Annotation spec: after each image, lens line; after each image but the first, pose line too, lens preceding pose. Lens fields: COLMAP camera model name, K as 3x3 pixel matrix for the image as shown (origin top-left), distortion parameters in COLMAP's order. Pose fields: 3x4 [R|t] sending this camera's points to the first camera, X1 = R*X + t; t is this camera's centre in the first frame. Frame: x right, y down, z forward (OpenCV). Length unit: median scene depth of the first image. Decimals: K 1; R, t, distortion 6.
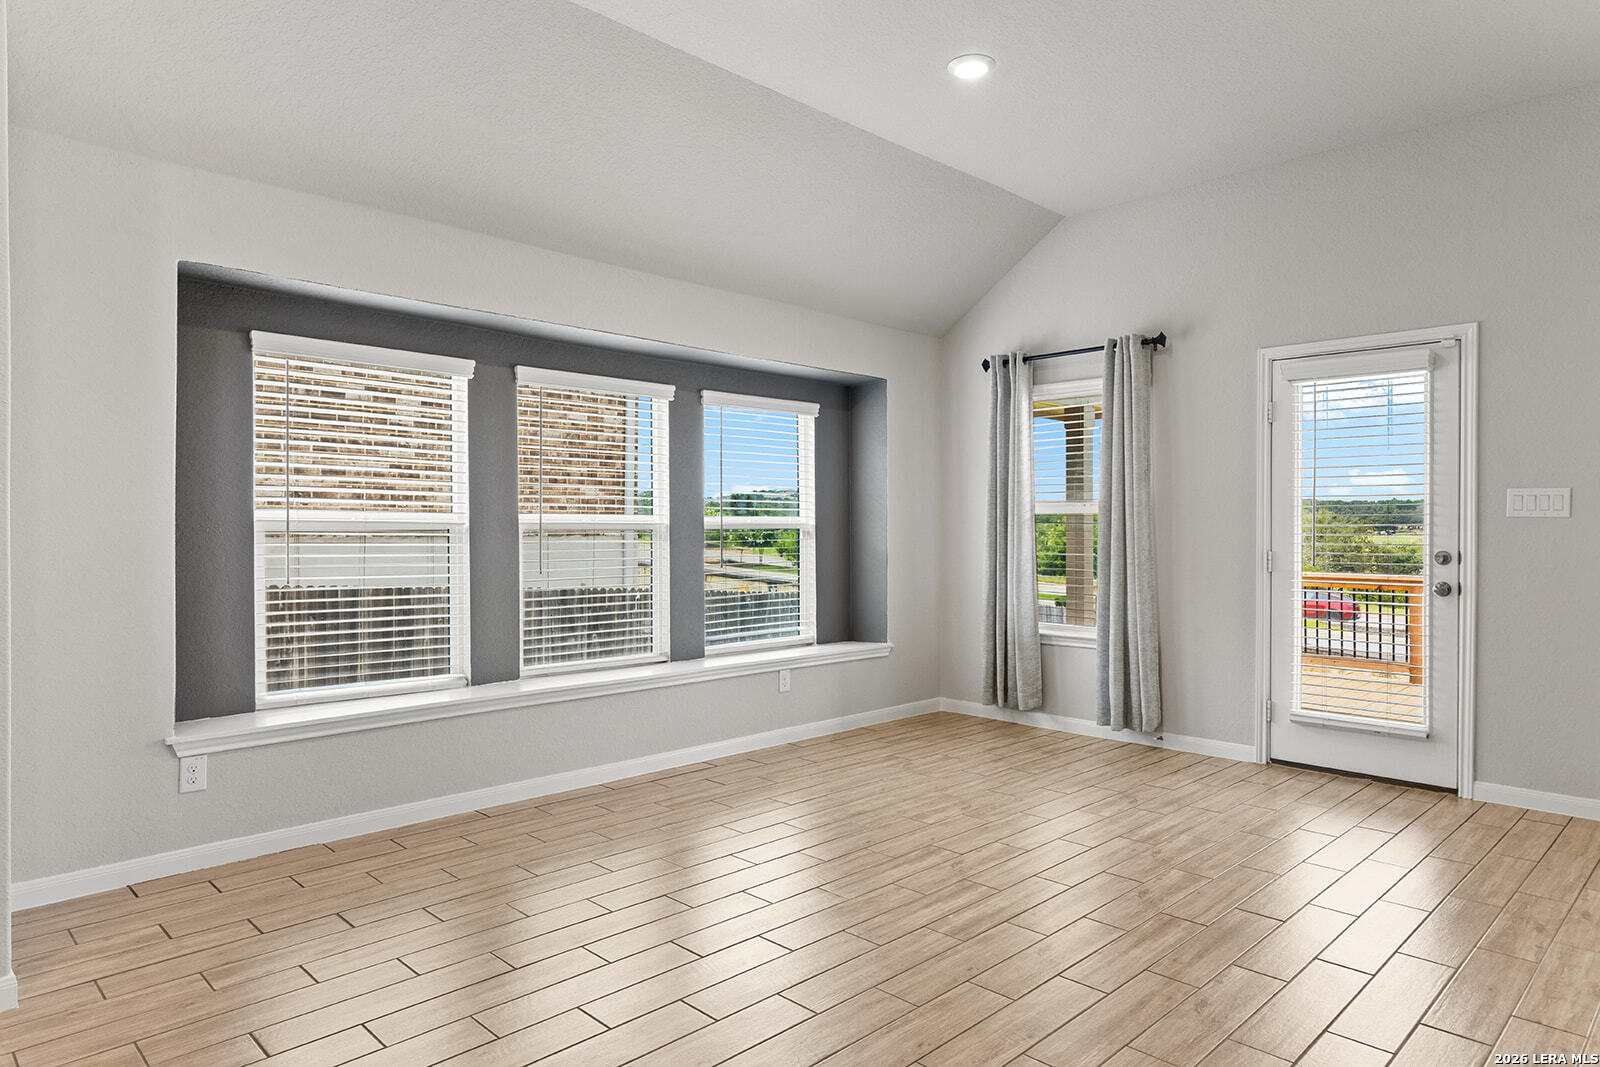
lens RADIAL K [[957.2, 0, 796.4], [0, 957.2, 539.2], [0, 0, 1]] dist [0.007332, 0.001416]
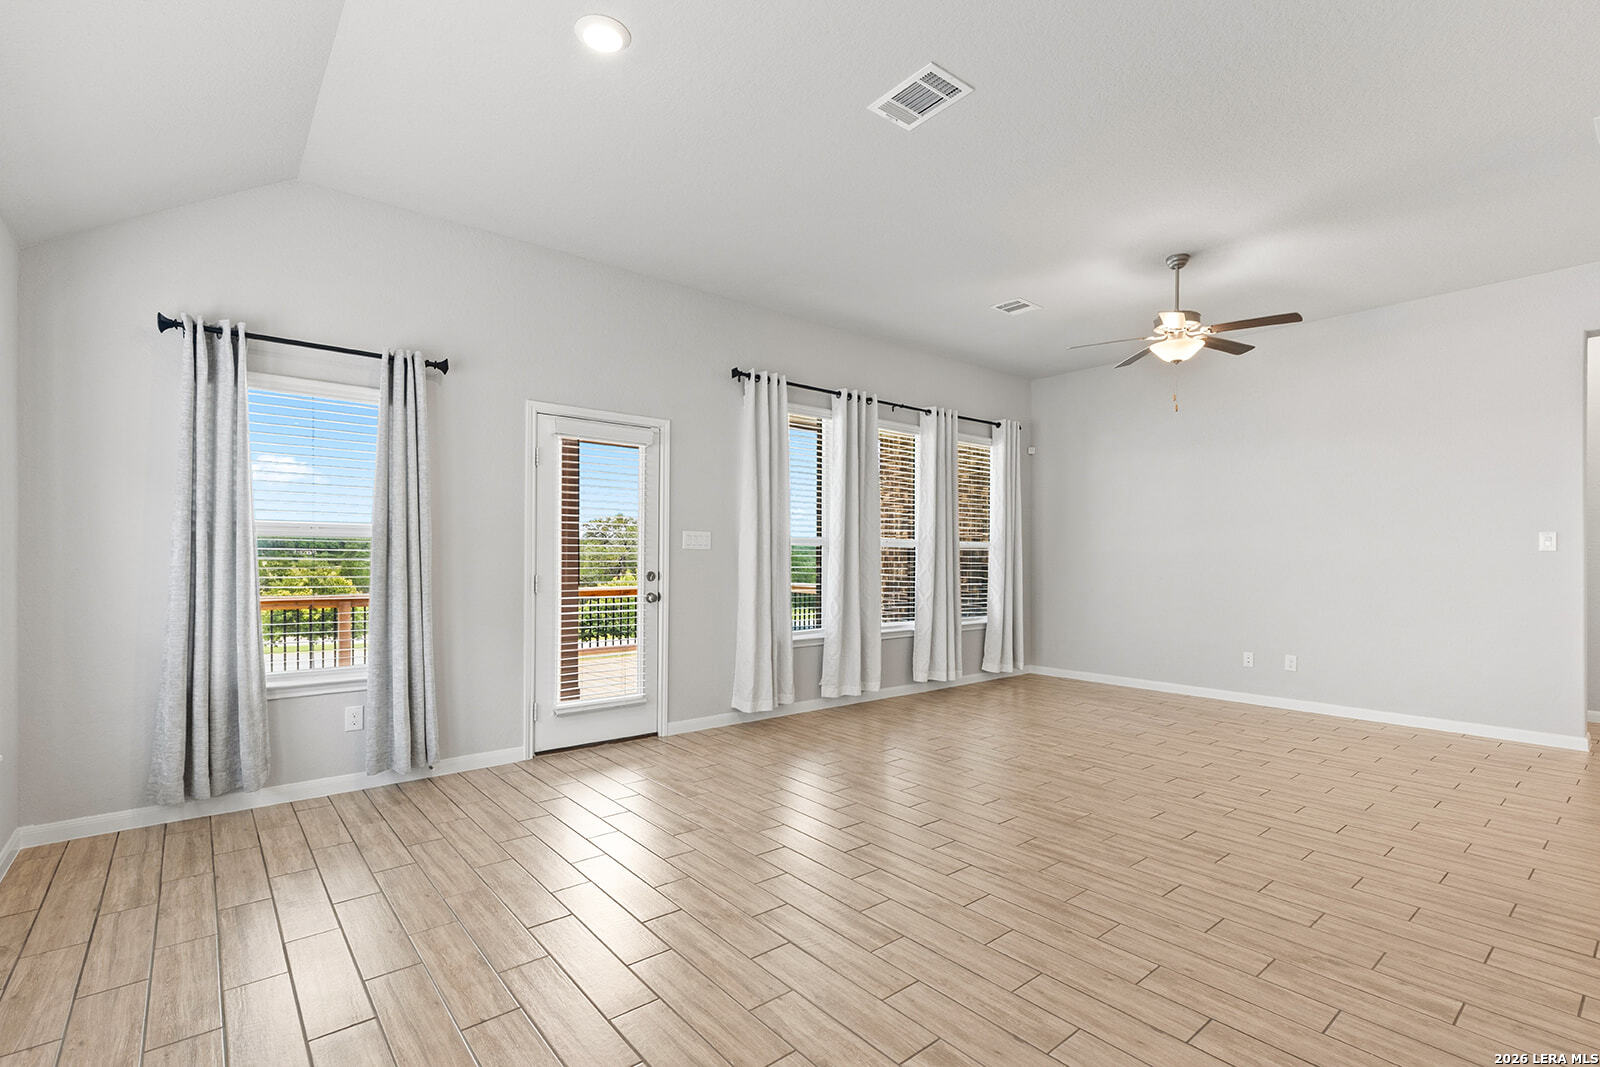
lens RADIAL K [[743.0, 0, 824.2], [0, 743.0, 557.8], [0, 0, 1]] dist [0.003851, -0.000037]
pose [[0.068691, -0.004261, 0.997629, -0.499330], [0.007069, 0.999968, 0.003785, -0.012324], [-0.997613, 0.006793, 0.068719, 0.755456]]
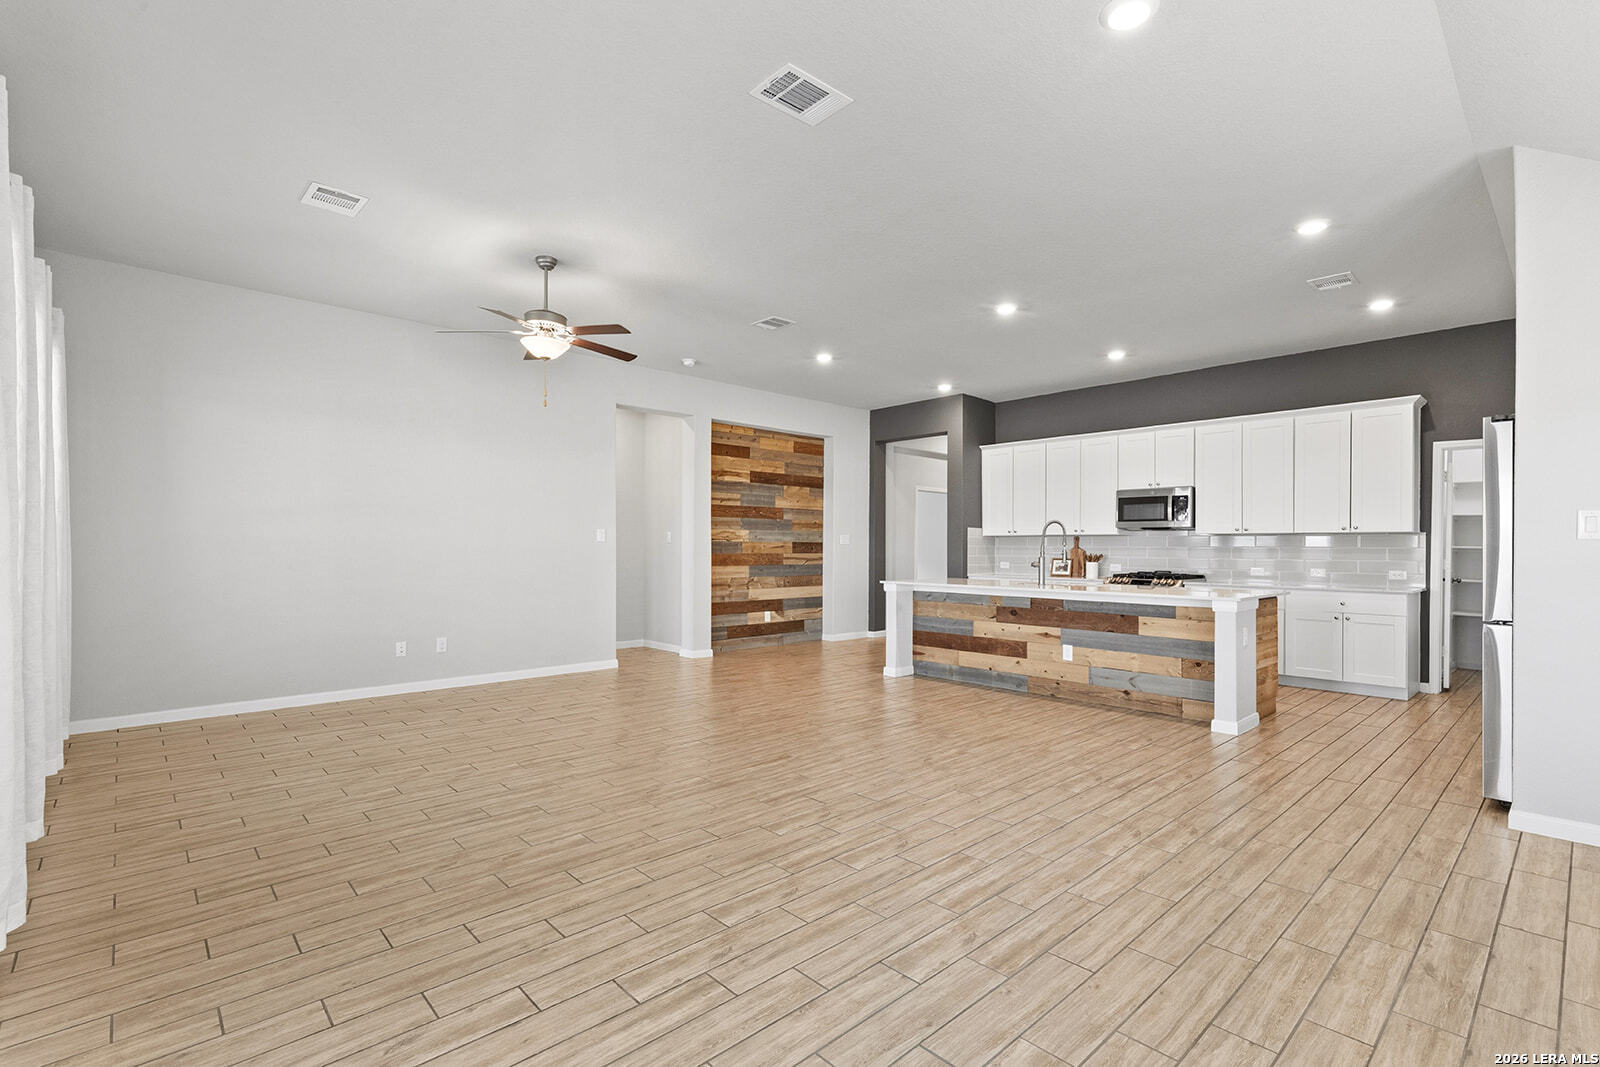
lens RADIAL K [[743.0, 0, 805.0], [0, 743.0, 535.8], [0, 0, 1]] dist [0.003851, -0.000037]
pose [[-0.999851, -0.005240, 0.016431, 0.278006], [-0.005336, 0.999969, -0.005805, -0.016307], [-0.016400, -0.005892, -0.999848, 1.514980]]
